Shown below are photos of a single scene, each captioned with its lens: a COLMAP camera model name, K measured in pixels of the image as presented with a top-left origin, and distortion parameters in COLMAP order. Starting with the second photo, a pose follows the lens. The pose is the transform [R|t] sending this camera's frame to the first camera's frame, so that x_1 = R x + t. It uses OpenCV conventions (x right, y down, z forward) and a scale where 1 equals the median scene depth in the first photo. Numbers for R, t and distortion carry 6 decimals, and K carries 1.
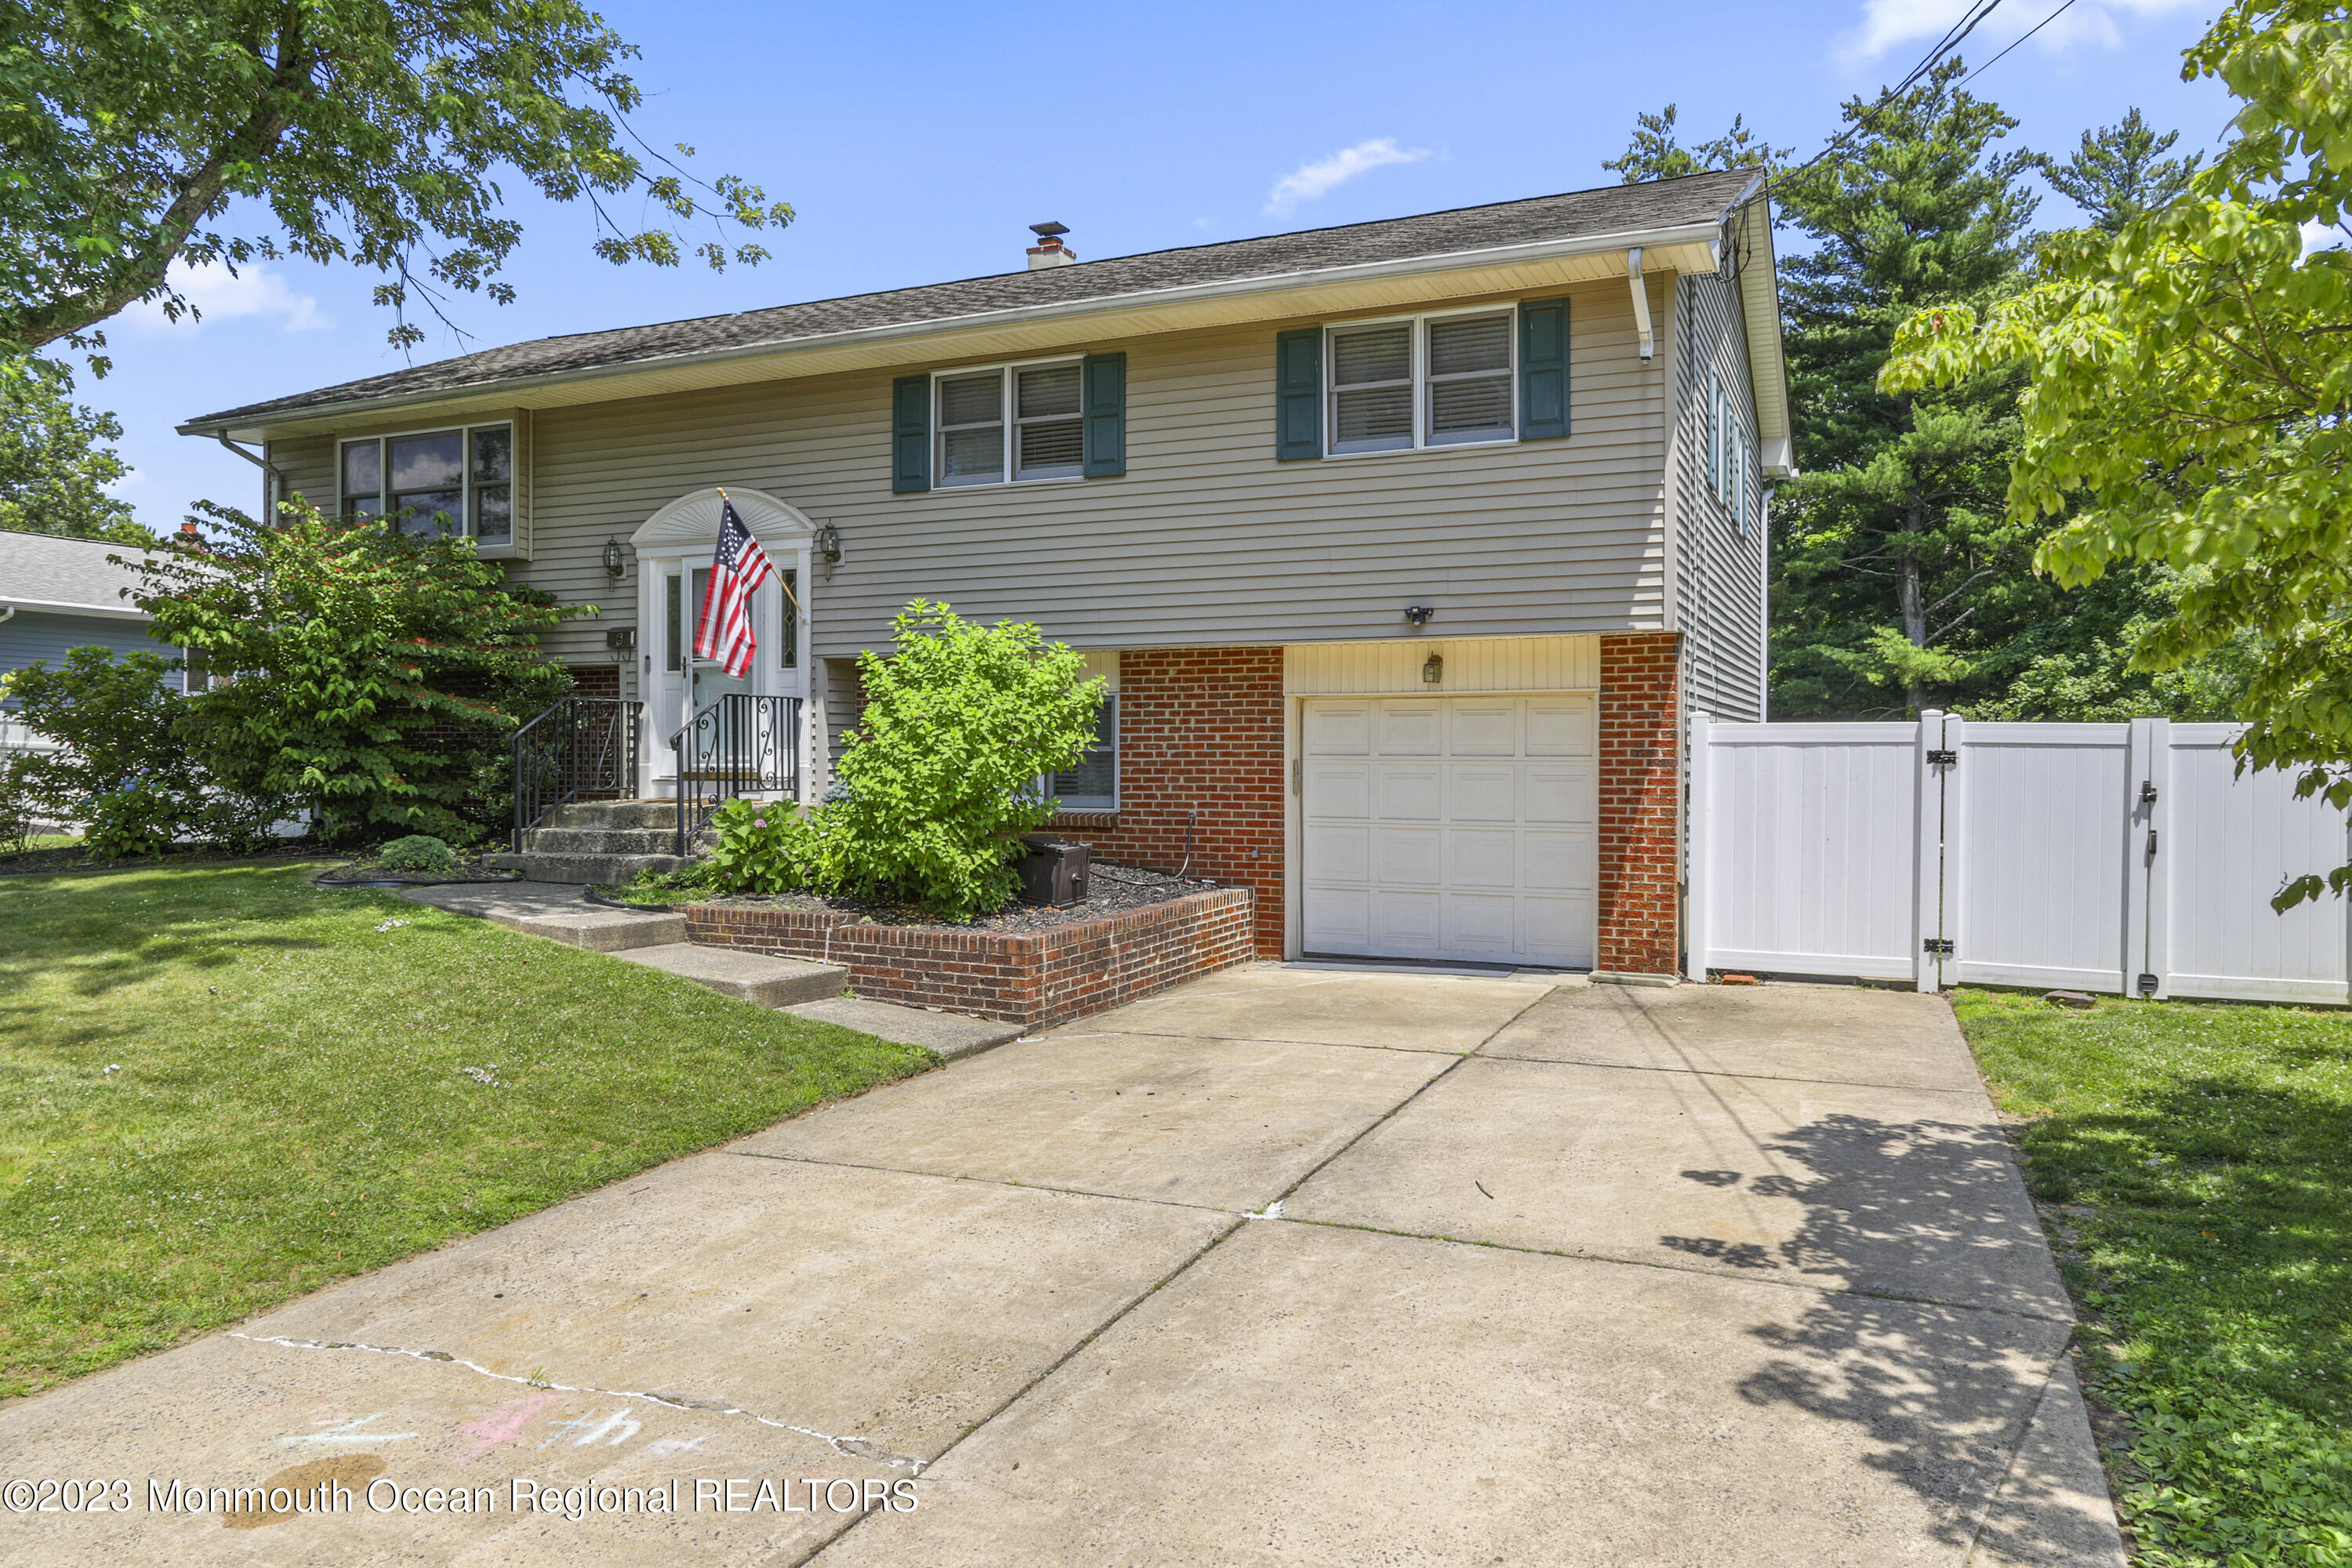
lens RADIAL K [[1550.8, 0, 1175.3], [0, 1550.8, 801.9], [0, 0, 1]] dist [-0.008748, -0.004868]
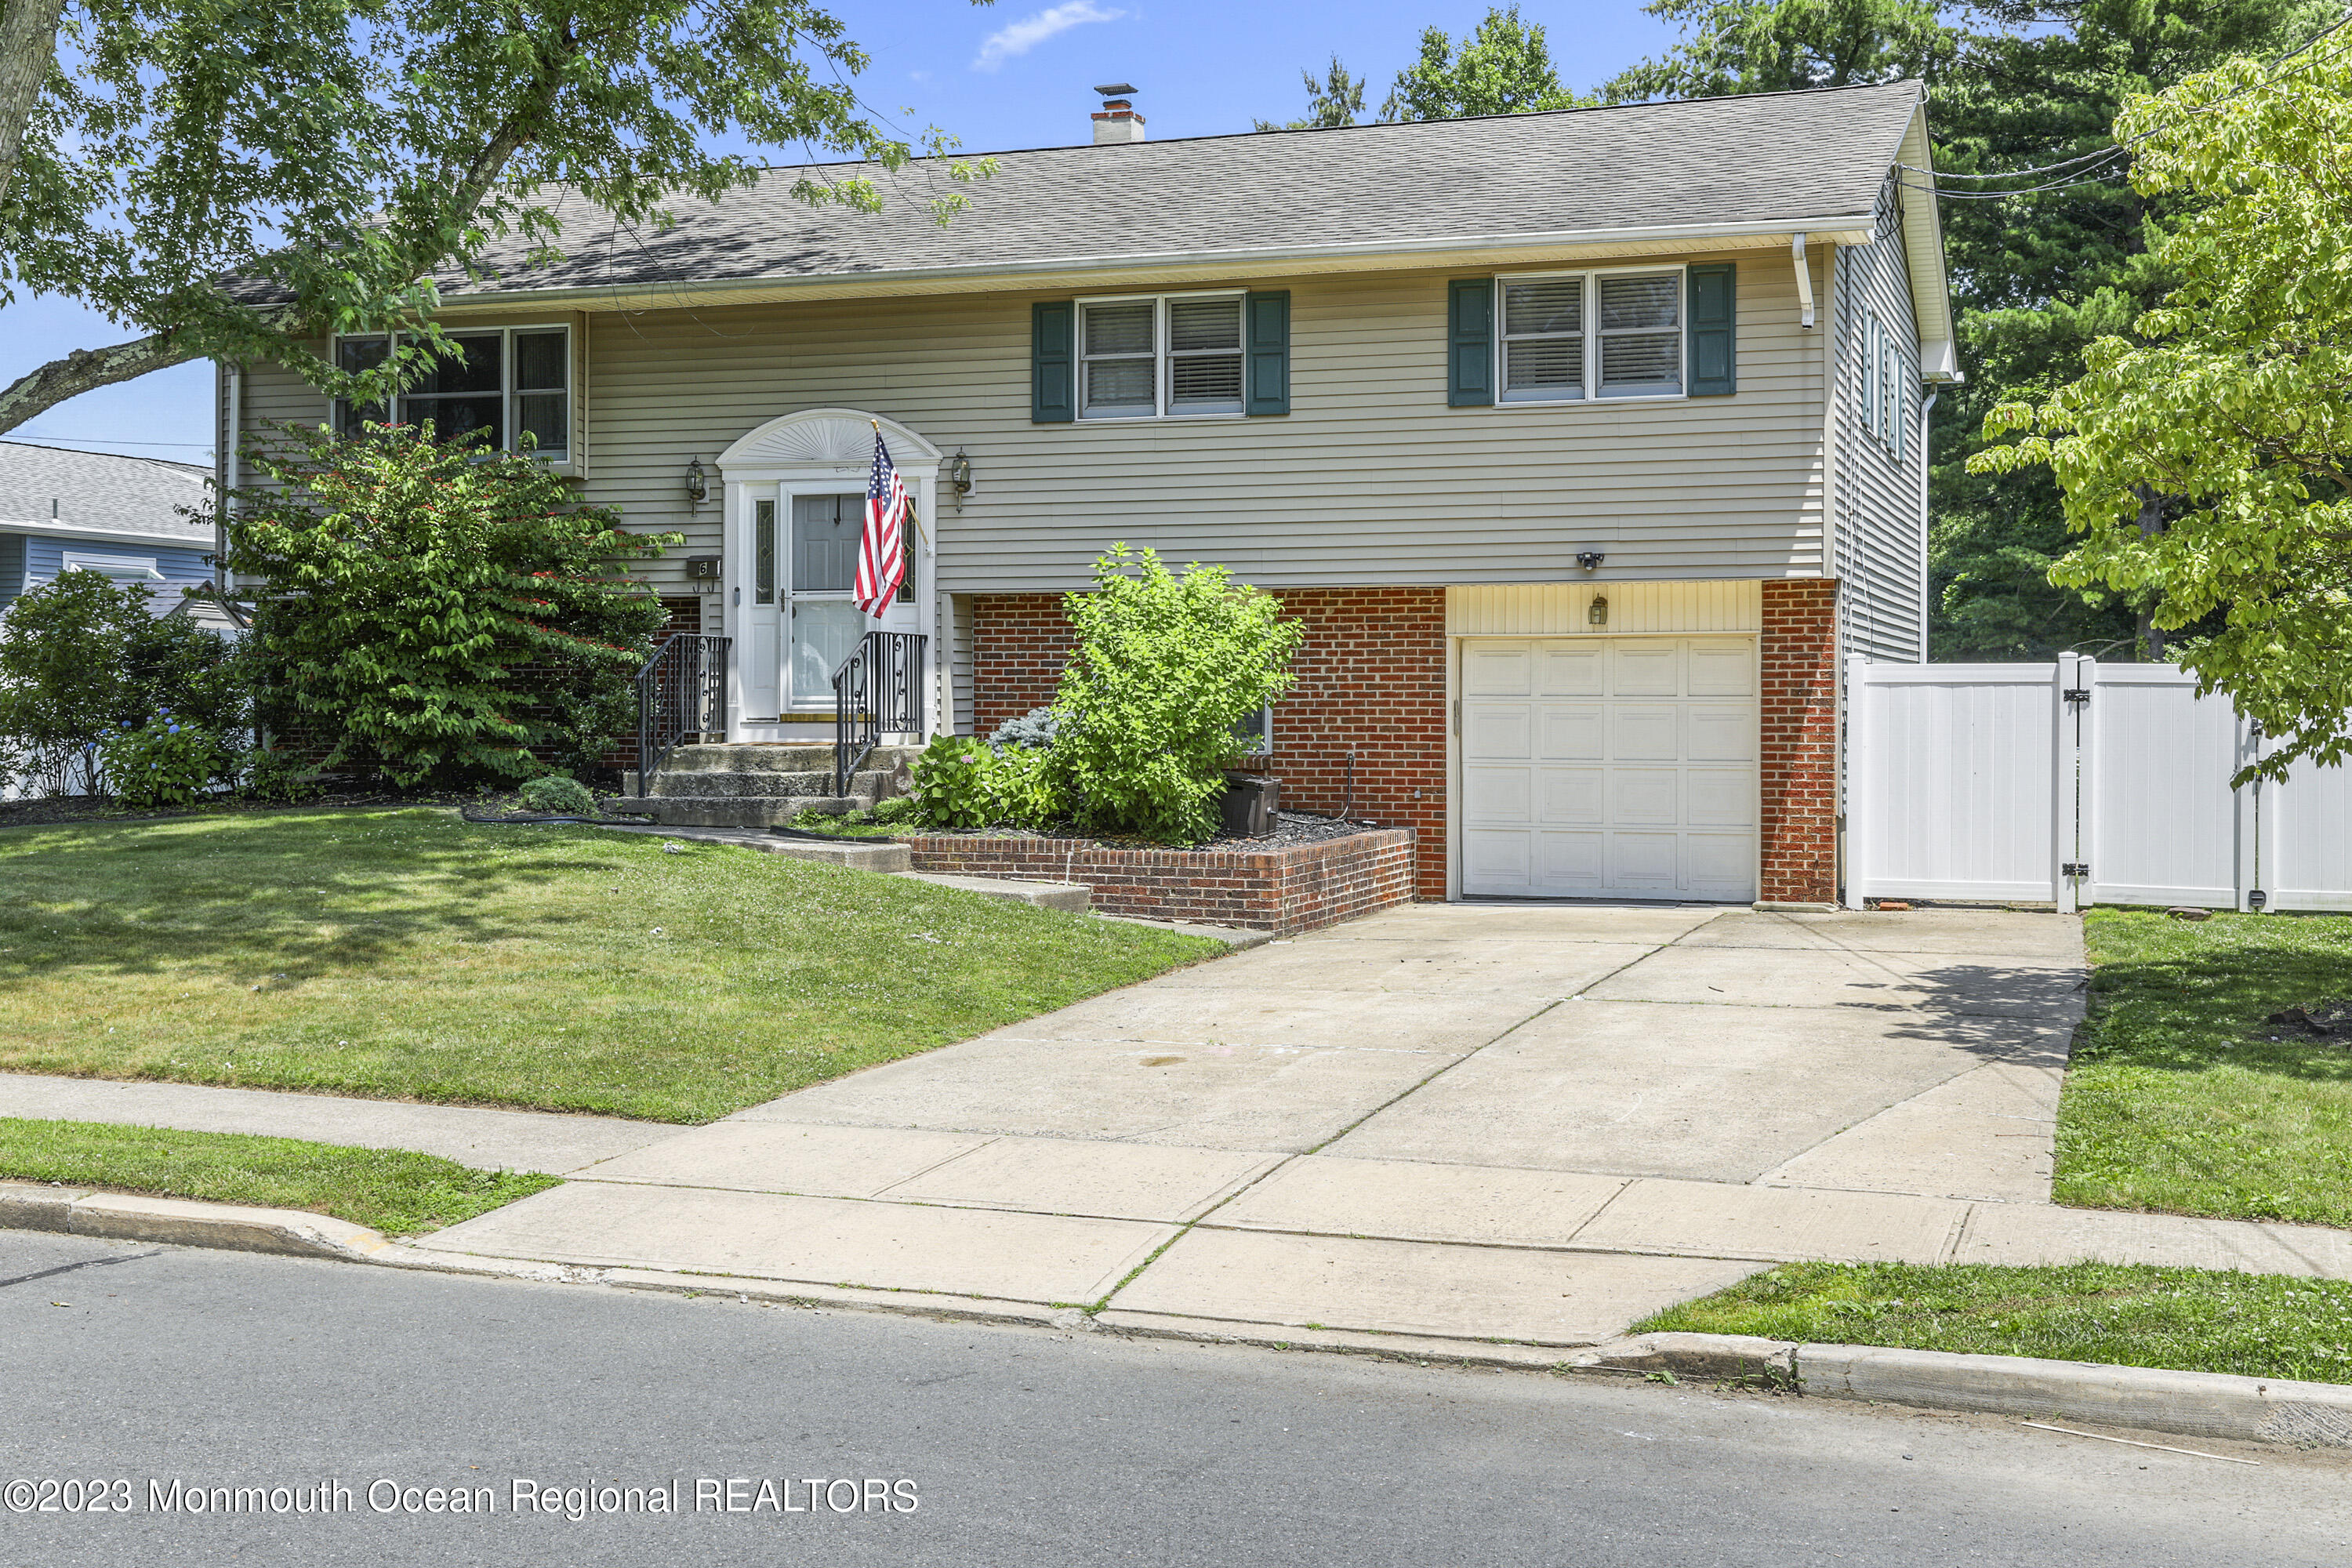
lens RADIAL K [[2682.4, 0, 1180.7], [0, 2682.4, 759.8], [0, 0, 1]] dist [0.069099, 0.000000]
pose [[0.996382, -0.000252, 0.084983, -0.268431], [0.001336, 0.999918, -0.012697, 0.035949], [-0.084973, 0.012765, 0.996301, -0.767843]]
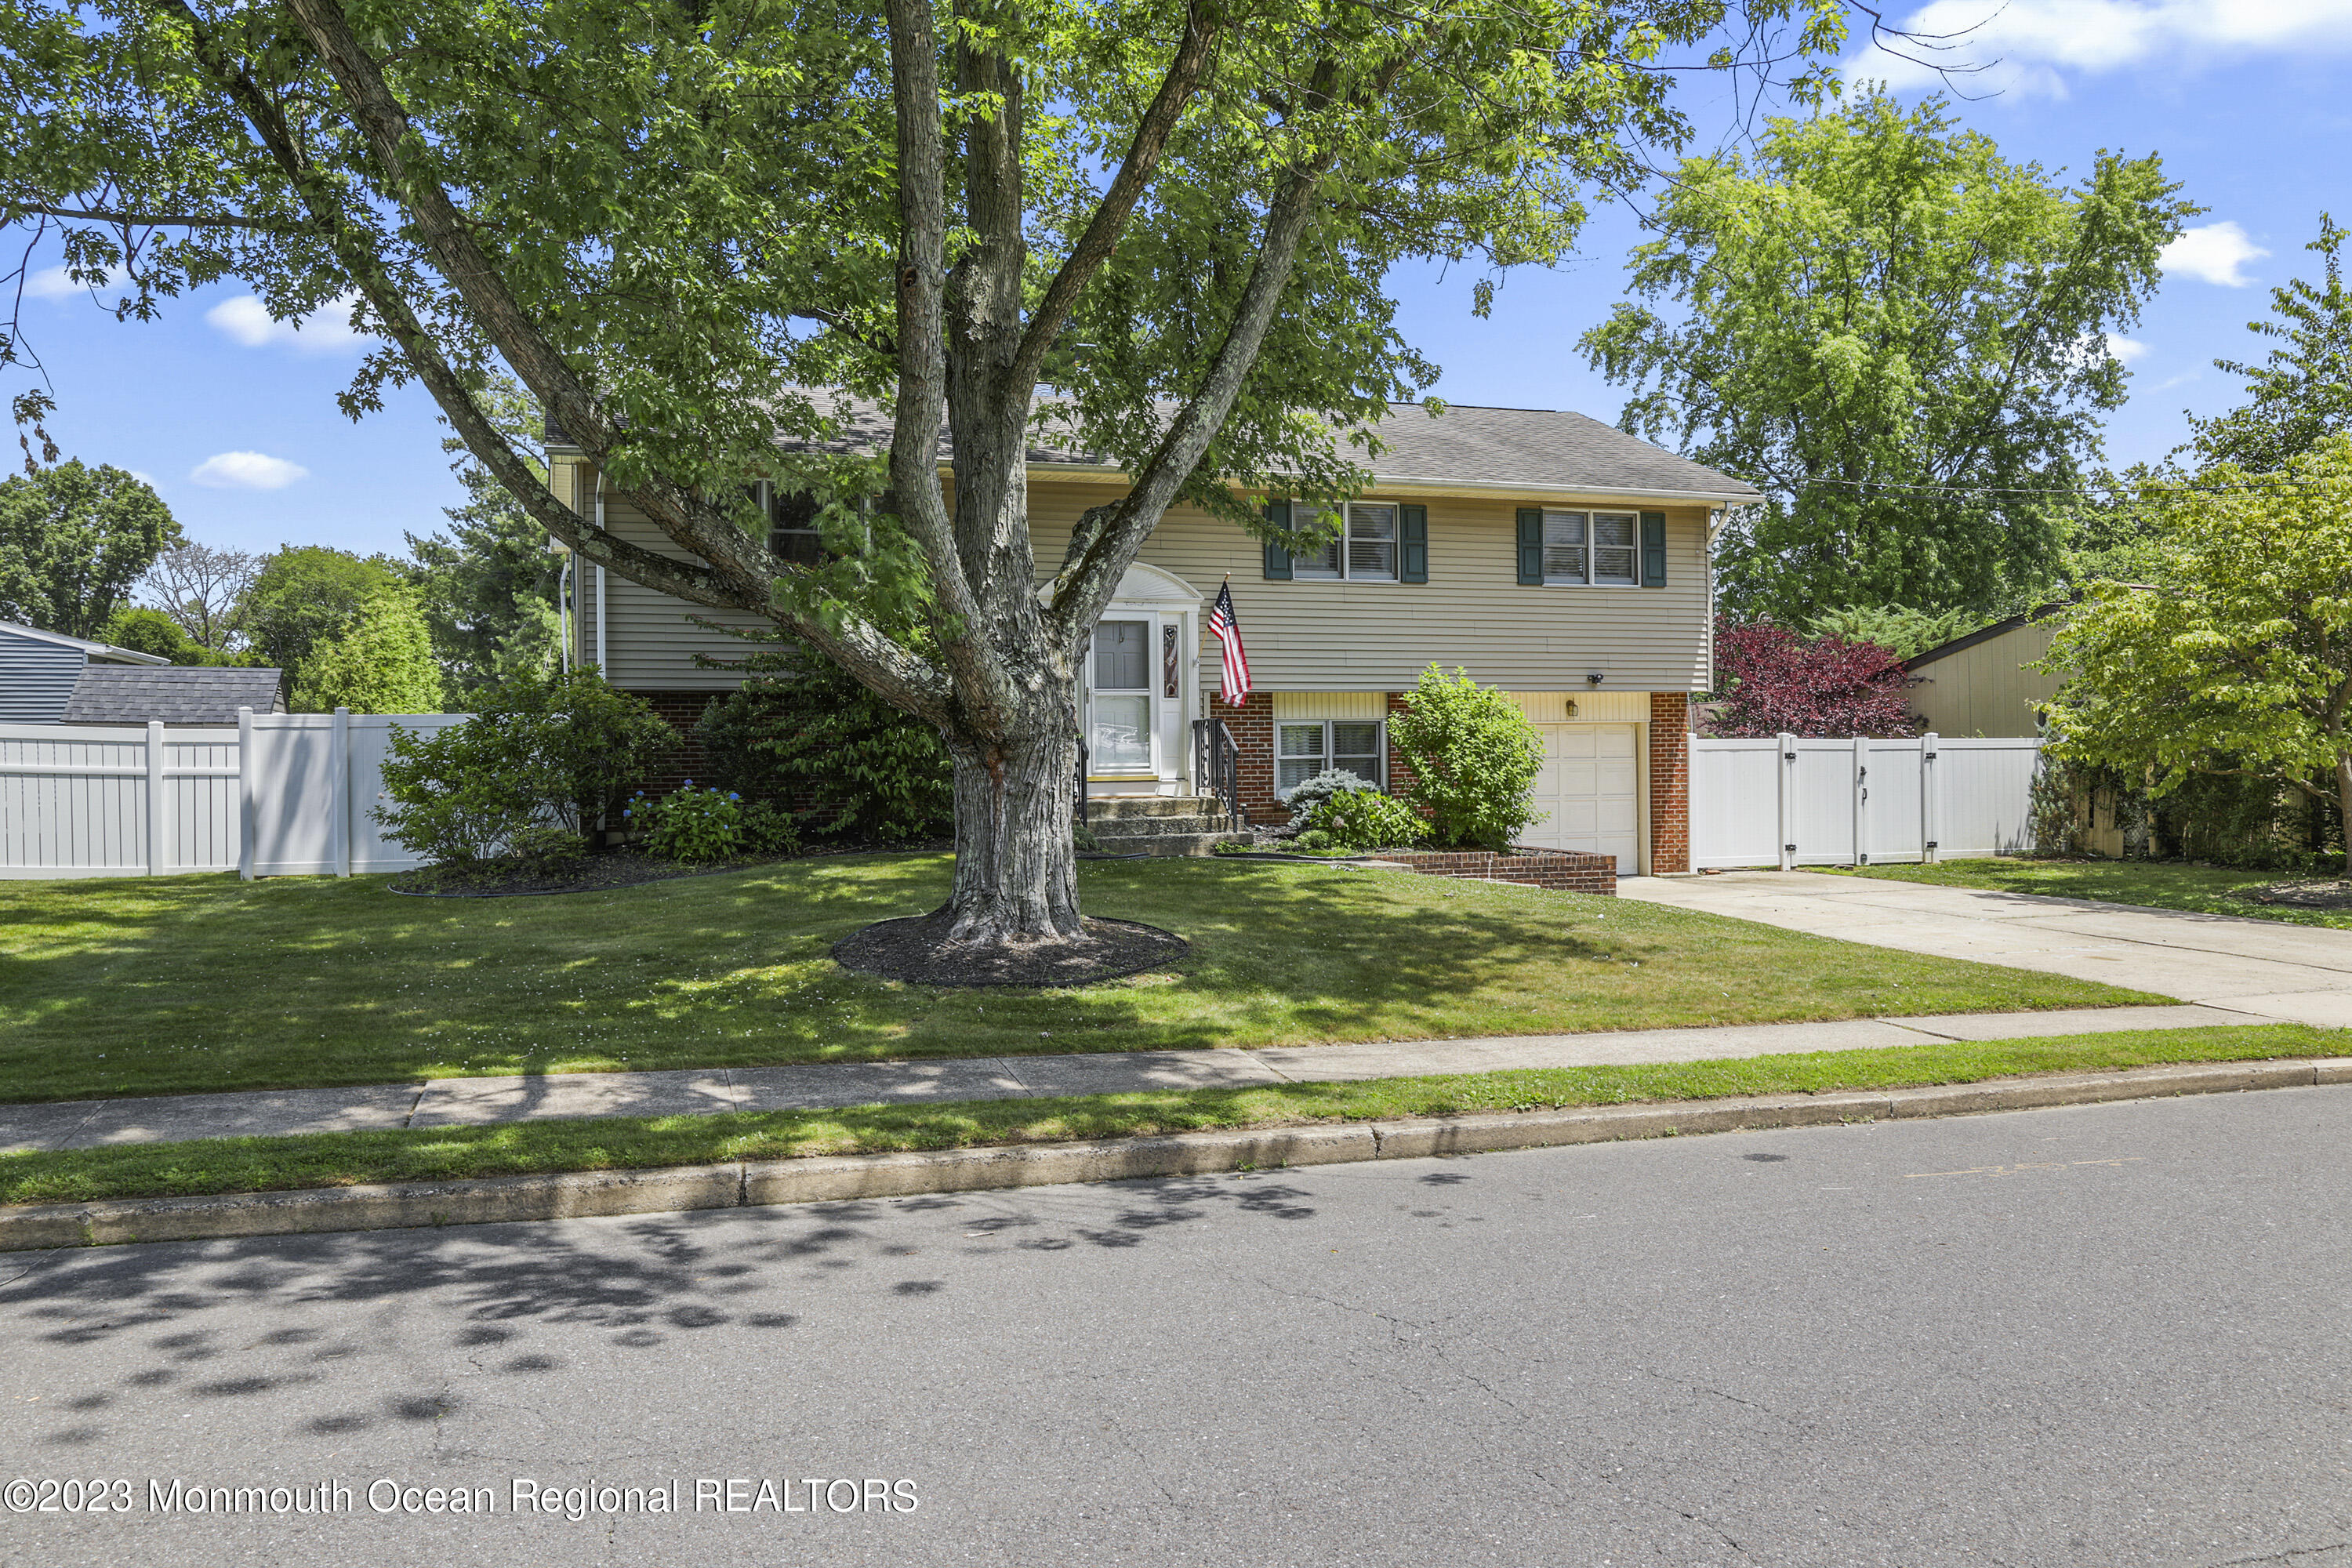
lens RADIAL K [[1771.6, 0, 1189.3], [0, 1771.6, 798.9], [0, 0, 1]] dist [-0.003234, -0.000175]
pose [[0.735231, -0.022163, 0.677454, -1.562377], [0.033840, 0.999419, -0.004029, 0.010327], [-0.676971, 0.025887, 0.735554, -0.178091]]
